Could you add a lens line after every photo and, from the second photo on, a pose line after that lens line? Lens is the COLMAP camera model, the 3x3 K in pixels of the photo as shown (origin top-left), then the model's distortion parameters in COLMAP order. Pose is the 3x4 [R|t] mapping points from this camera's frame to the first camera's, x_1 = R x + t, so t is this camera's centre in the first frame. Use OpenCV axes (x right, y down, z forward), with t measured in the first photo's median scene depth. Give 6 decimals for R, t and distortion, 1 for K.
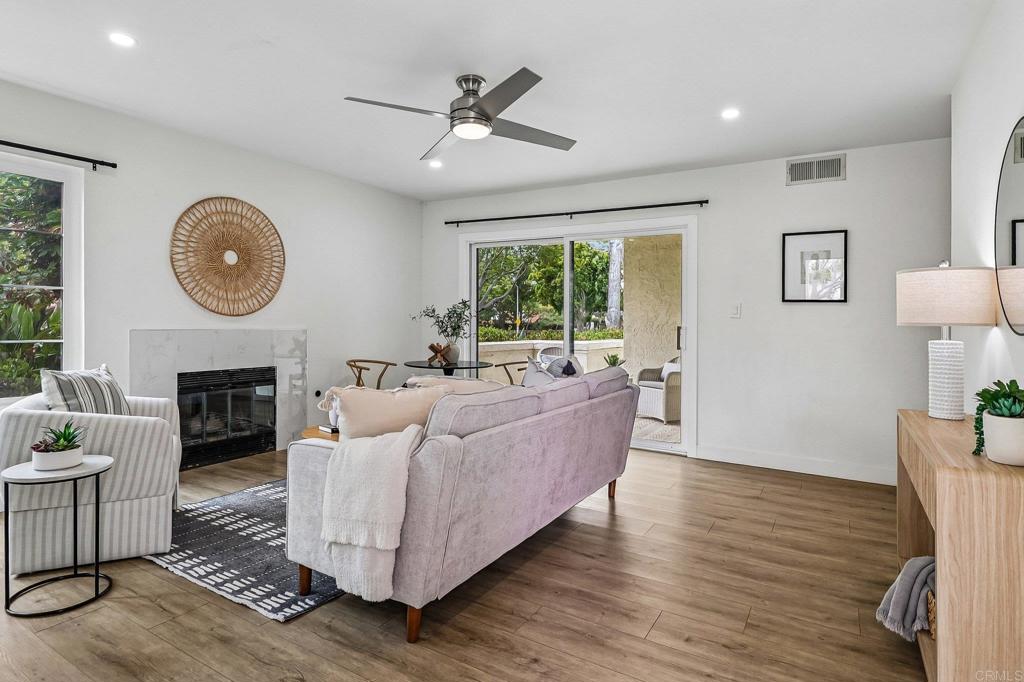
lens RADIAL K [[538.1, 0, 525.1], [0, 538.1, 326.4], [0, 0, 1]] dist [0.025566, -0.012164]
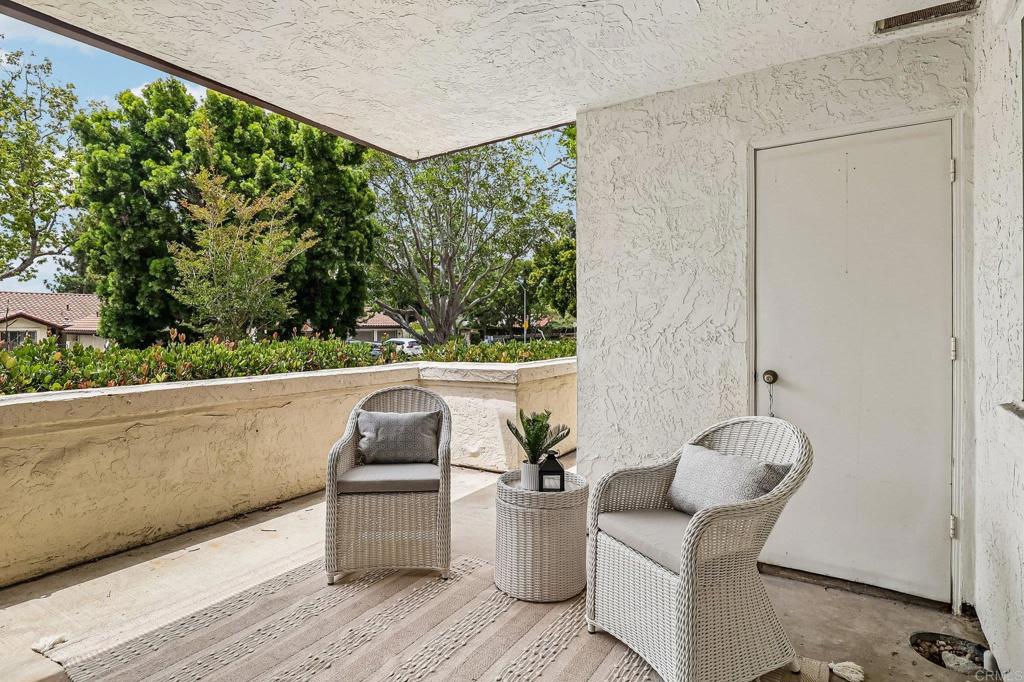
lens RADIAL K [[538.1, 0, 515.6], [0, 538.1, 347.5], [0, 0, 1]] dist [0.025566, -0.012164]
pose [[0.998990, -0.017743, -0.041280, 0.385197], [0.019062, 0.999313, 0.031780, -0.007076], [0.040688, -0.032535, 0.998642, 1.500728]]
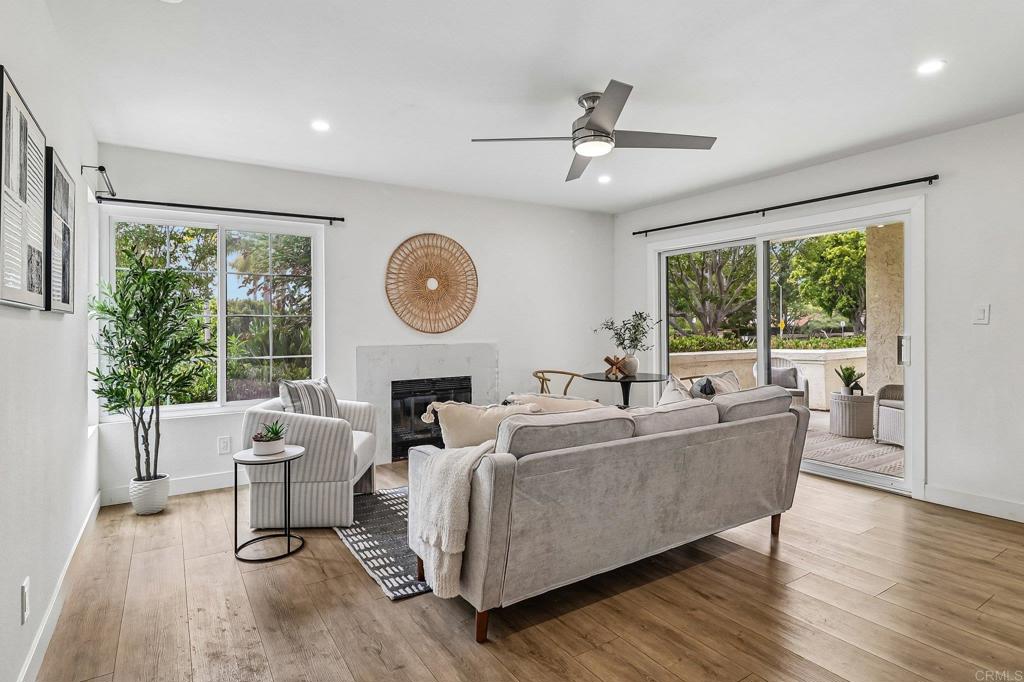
lens RADIAL K [[538.1, 0, 537.2], [0, 538.1, 334.0], [0, 0, 1]] dist [0.025566, -0.012164]
pose [[0.903479, -0.016088, -0.428329, 0.203398], [0.017642, 0.999844, -0.000340, -0.016668], [0.428268, -0.007250, 0.903623, 0.041971]]
